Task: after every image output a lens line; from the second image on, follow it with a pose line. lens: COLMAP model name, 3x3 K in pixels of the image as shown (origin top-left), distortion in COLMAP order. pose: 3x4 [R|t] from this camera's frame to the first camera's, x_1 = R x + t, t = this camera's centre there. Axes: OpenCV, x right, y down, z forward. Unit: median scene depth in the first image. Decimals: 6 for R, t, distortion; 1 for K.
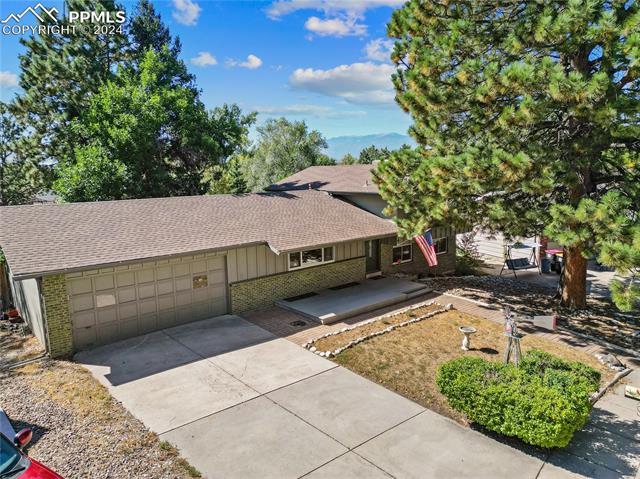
lens RADIAL K [[447.3, 0, 320.0], [0, 447.3, 239.5], [0, 0, 1]] dist [0.072120, -0.064423]
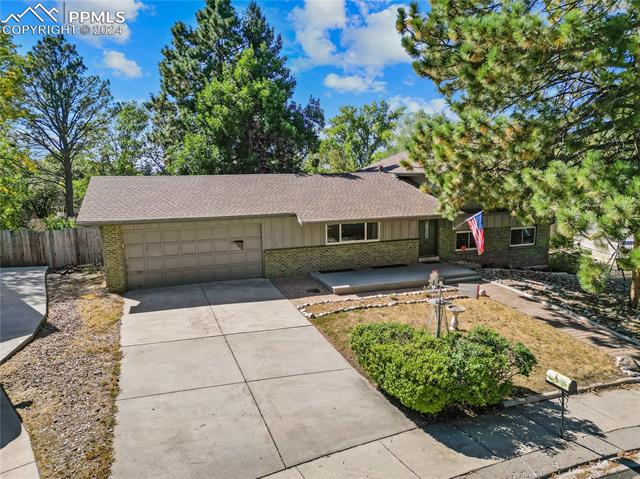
lens RADIAL K [[447.3, 0, 320.0], [0, 447.3, 239.5], [0, 0, 1]] dist [0.072120, -0.064423]
pose [[0.930591, 0.058937, -0.361285, 0.334111], [-0.058615, 0.998210, 0.011859, 0.052483], [0.361337, 0.010141, 0.932380, 0.021111]]
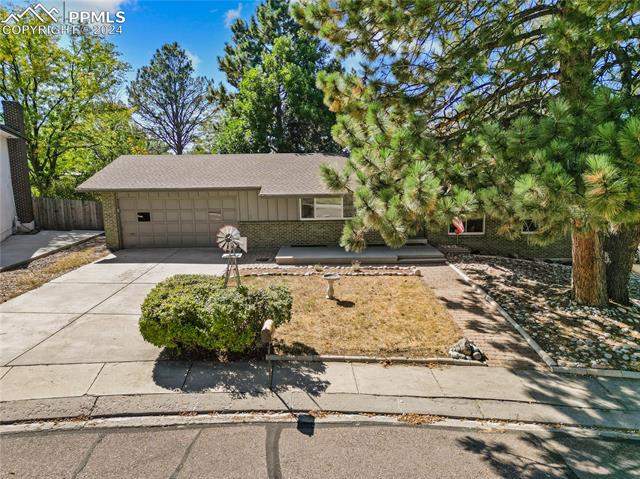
lens RADIAL K [[447.3, 0, 320.0], [0, 447.3, 239.5], [0, 0, 1]] dist [0.072120, -0.064423]
pose [[0.755874, 0.107617, -0.645812, 0.757889], [-0.100854, 0.993764, 0.047557, 0.069465], [0.646902, 0.029186, 0.762014, 0.241568]]
